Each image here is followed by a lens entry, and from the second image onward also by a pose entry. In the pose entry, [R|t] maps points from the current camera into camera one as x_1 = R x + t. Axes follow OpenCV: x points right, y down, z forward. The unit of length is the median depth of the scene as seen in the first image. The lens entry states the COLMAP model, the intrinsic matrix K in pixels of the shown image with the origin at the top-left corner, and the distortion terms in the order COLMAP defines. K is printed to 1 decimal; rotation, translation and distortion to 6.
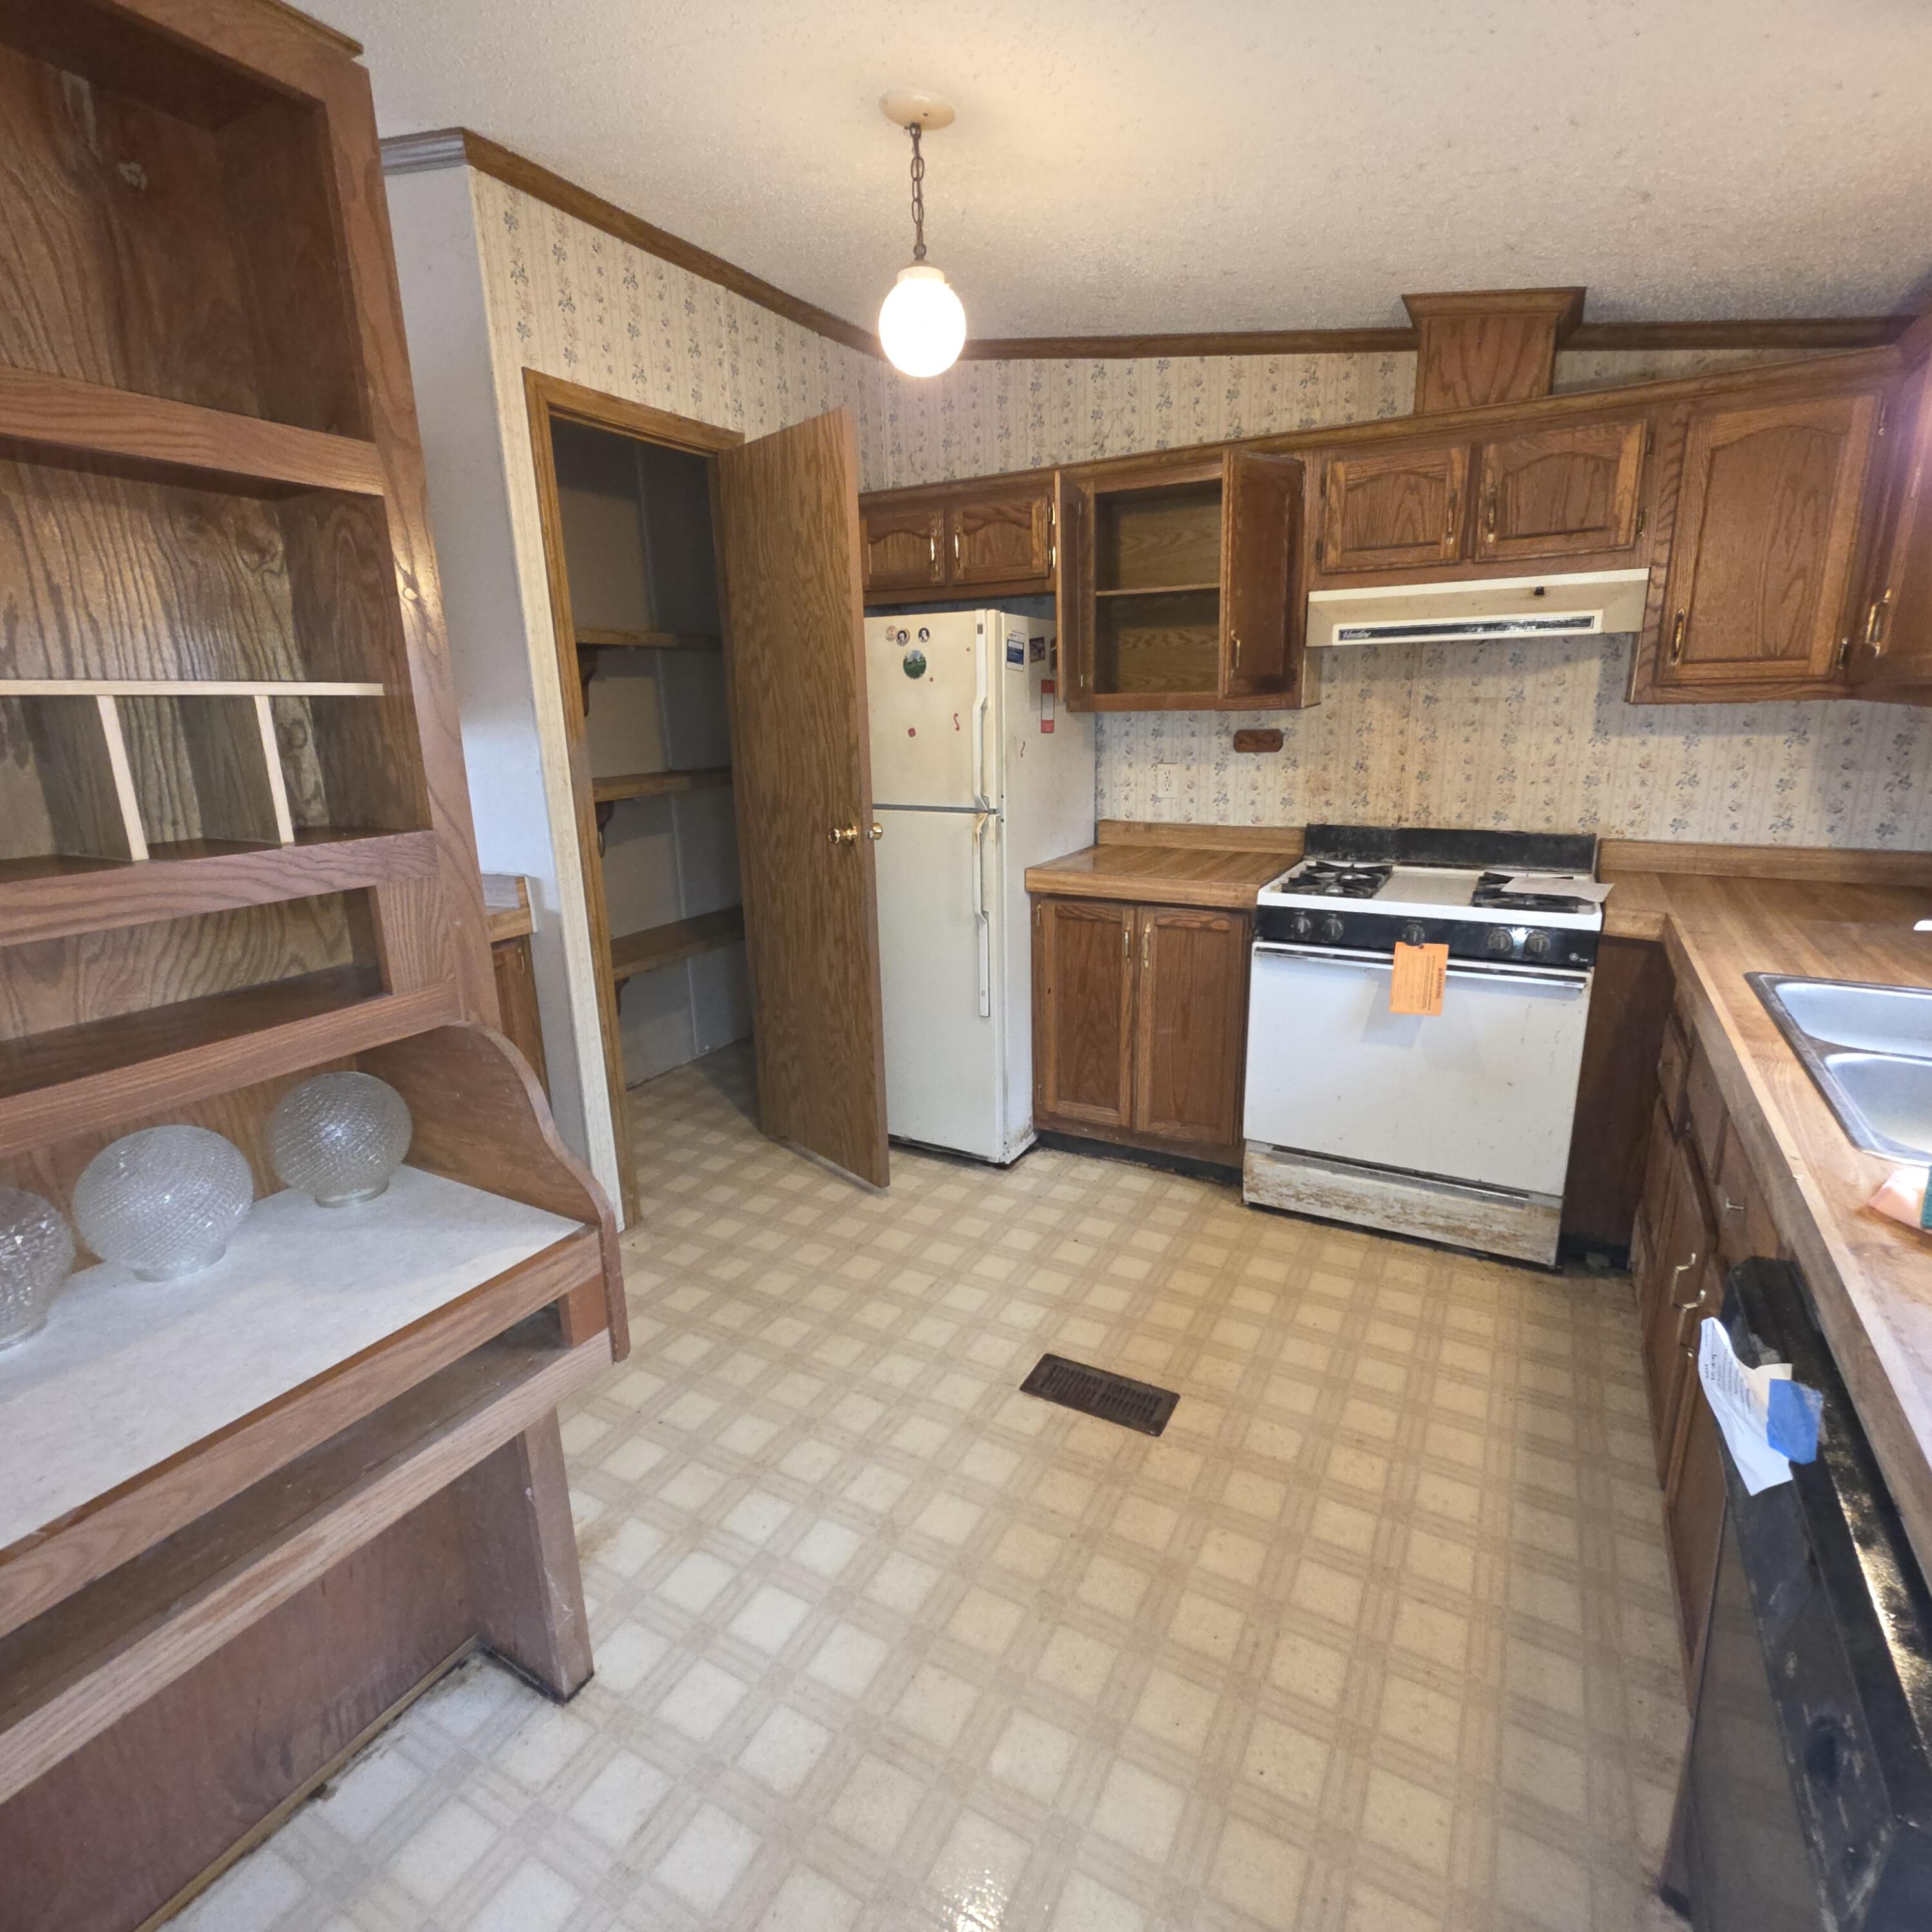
lens RADIAL K [[1022.4, 0, 966.0], [0, 1022.4, 966.0], [0, 0, 1]] dist [-0.000977, 0.015048]
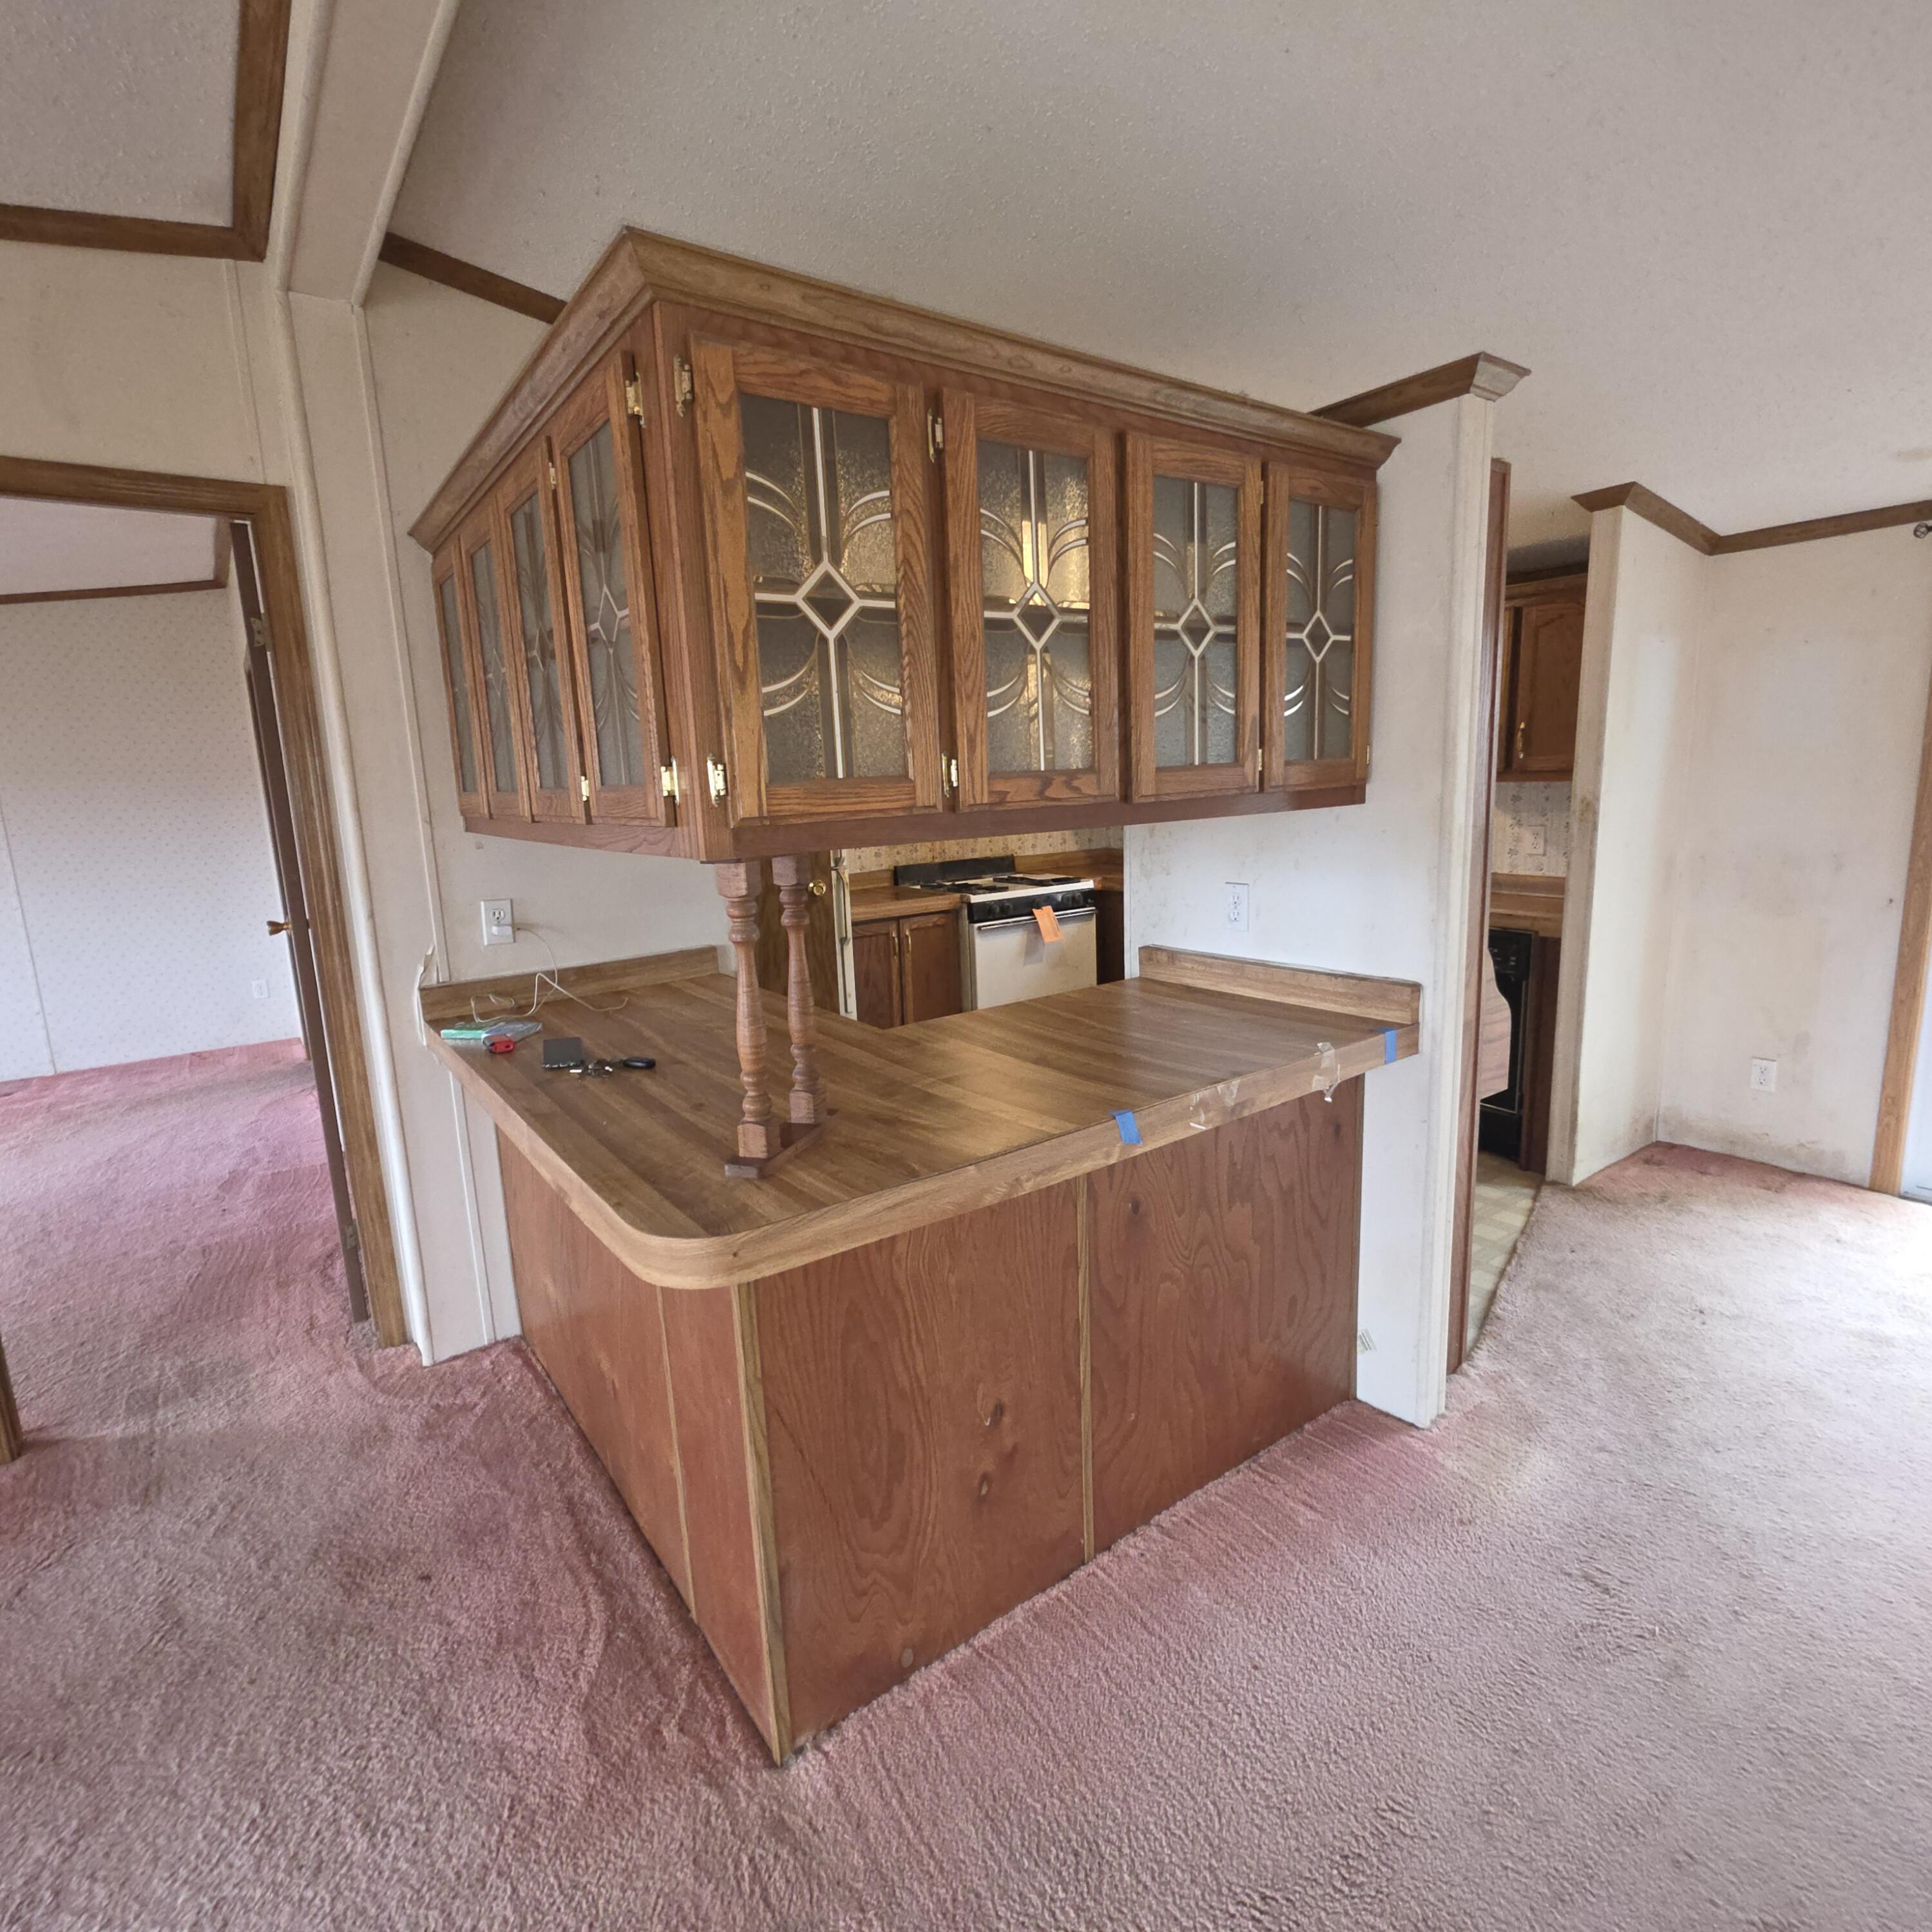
lens RADIAL K [[1022.4, 0, 966.0], [0, 1022.4, 966.0], [0, 0, 1]] dist [-0.000977, 0.015048]
pose [[0.414629, -0.163792, 0.895128, -1.319840], [0.257065, 0.964685, 0.057446, -0.060215], [-0.872926, 0.206287, 0.442092, 0.258948]]
